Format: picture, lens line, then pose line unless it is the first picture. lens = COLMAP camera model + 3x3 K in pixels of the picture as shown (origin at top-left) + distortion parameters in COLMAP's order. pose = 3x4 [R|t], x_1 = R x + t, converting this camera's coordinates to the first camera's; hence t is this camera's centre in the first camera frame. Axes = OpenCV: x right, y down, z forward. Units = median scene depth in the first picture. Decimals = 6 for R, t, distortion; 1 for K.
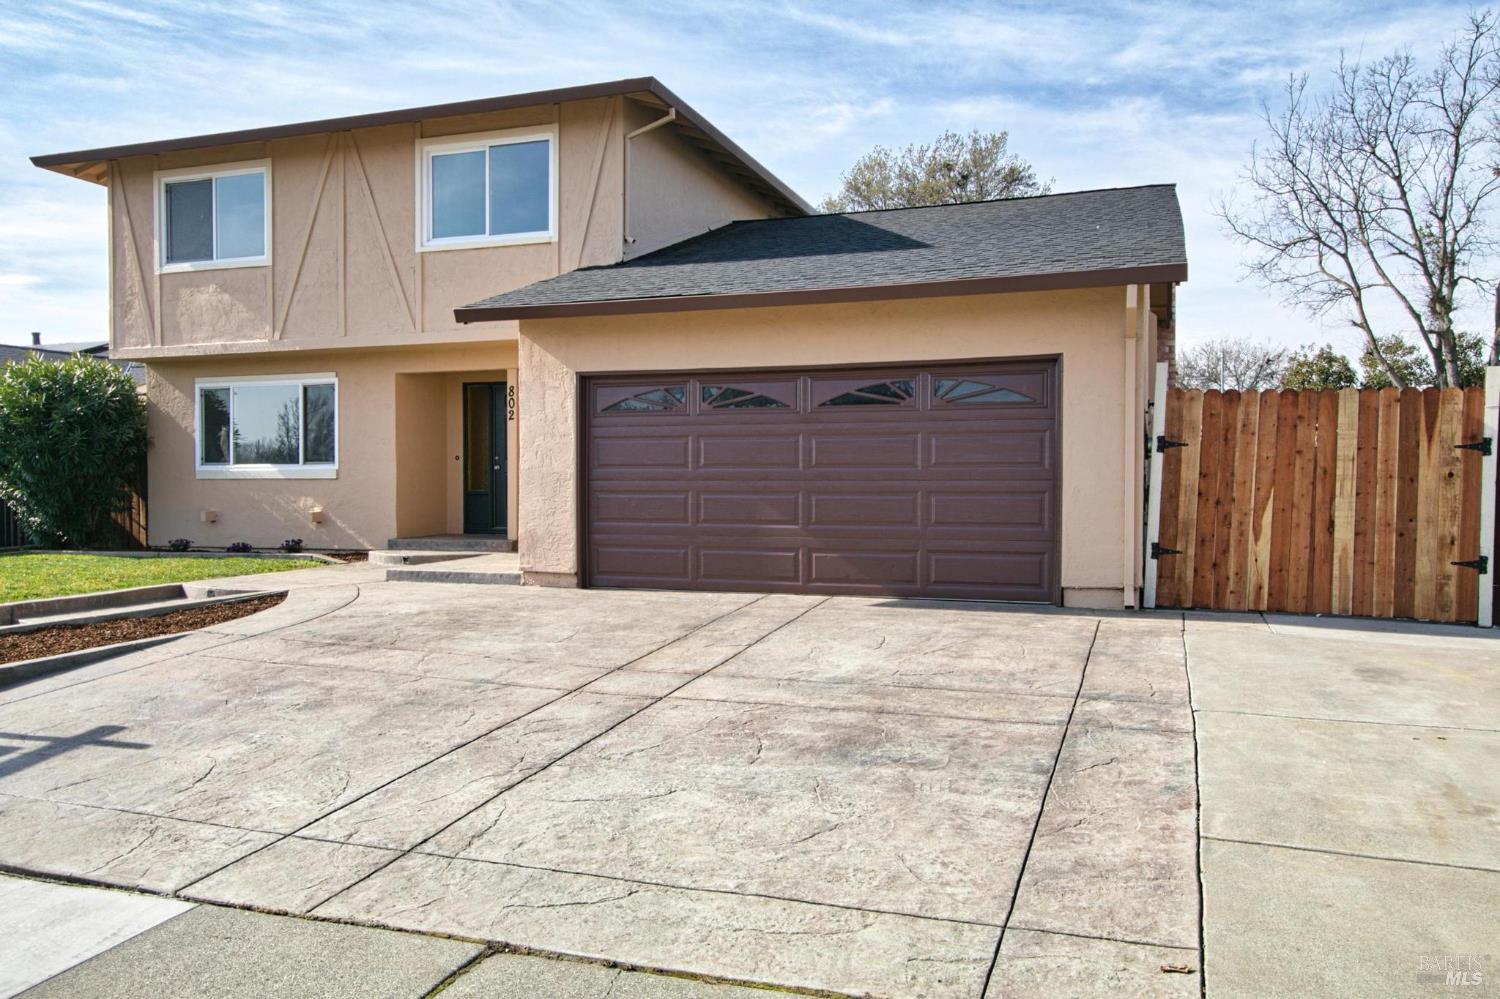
lens RADIAL K [[1125.6, 0, 757.1], [0, 1125.6, 495.5], [0, 0, 1]] dist [0.006933, -0.002632]
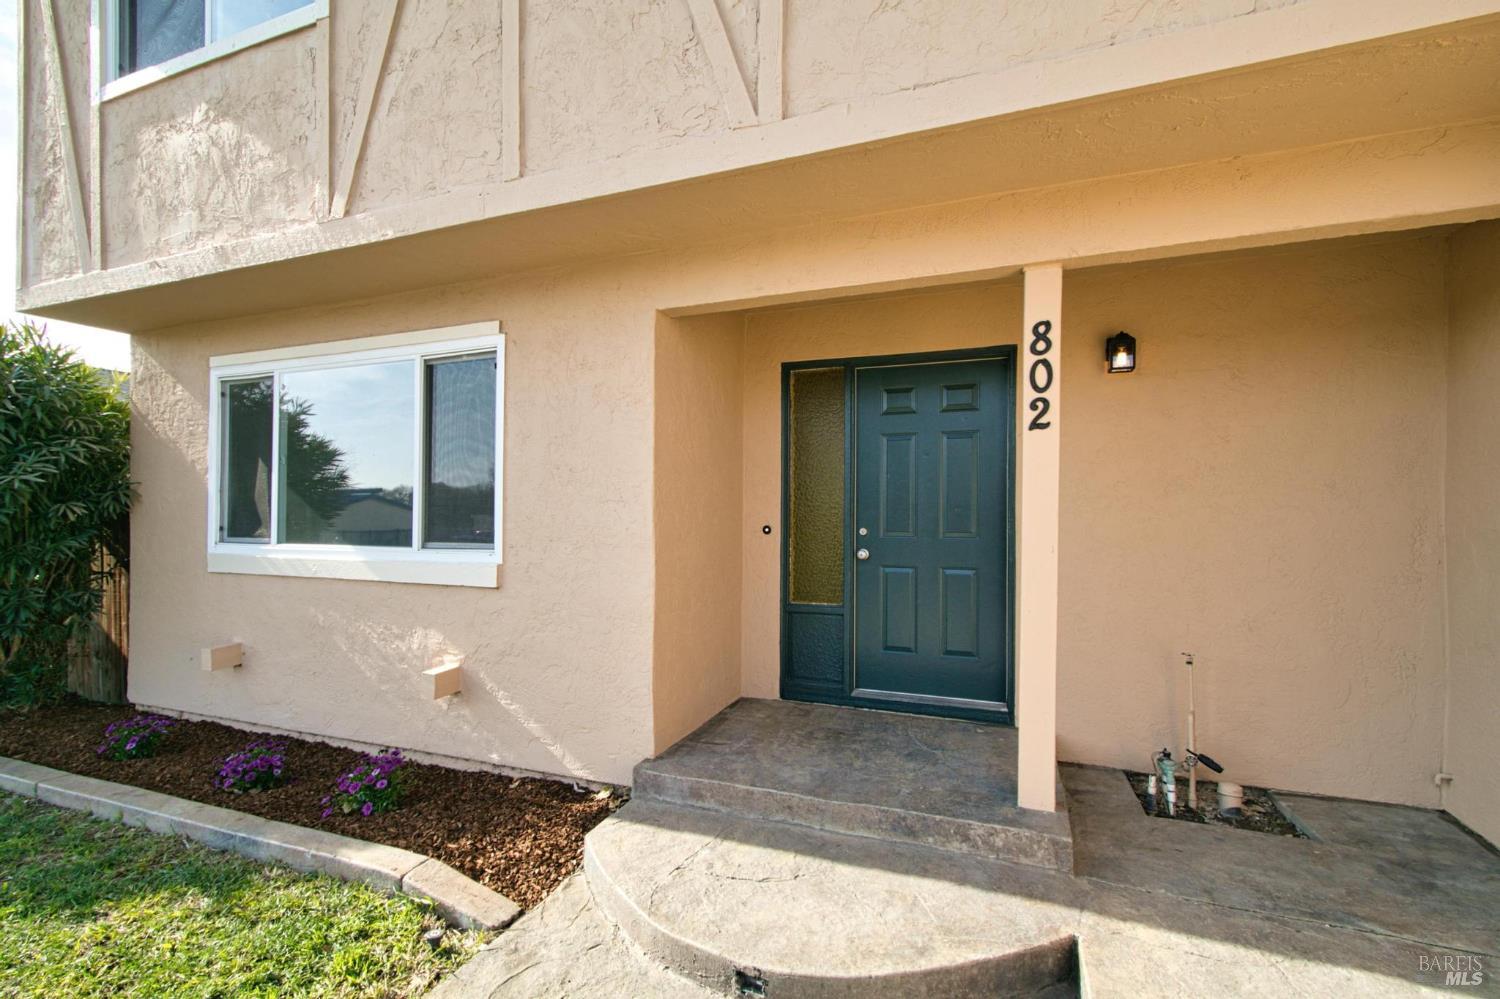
lens RADIAL K [[687.9, 0, 740.7], [0, 687.9, 501.9], [0, 0, 1]] dist [0.003165, 0.000962]
pose [[0.998817, 0.001839, -0.048594, -0.273961], [-0.002959, 0.999731, -0.022988, -0.039457], [0.048539, 0.023105, 0.998554, 0.755580]]
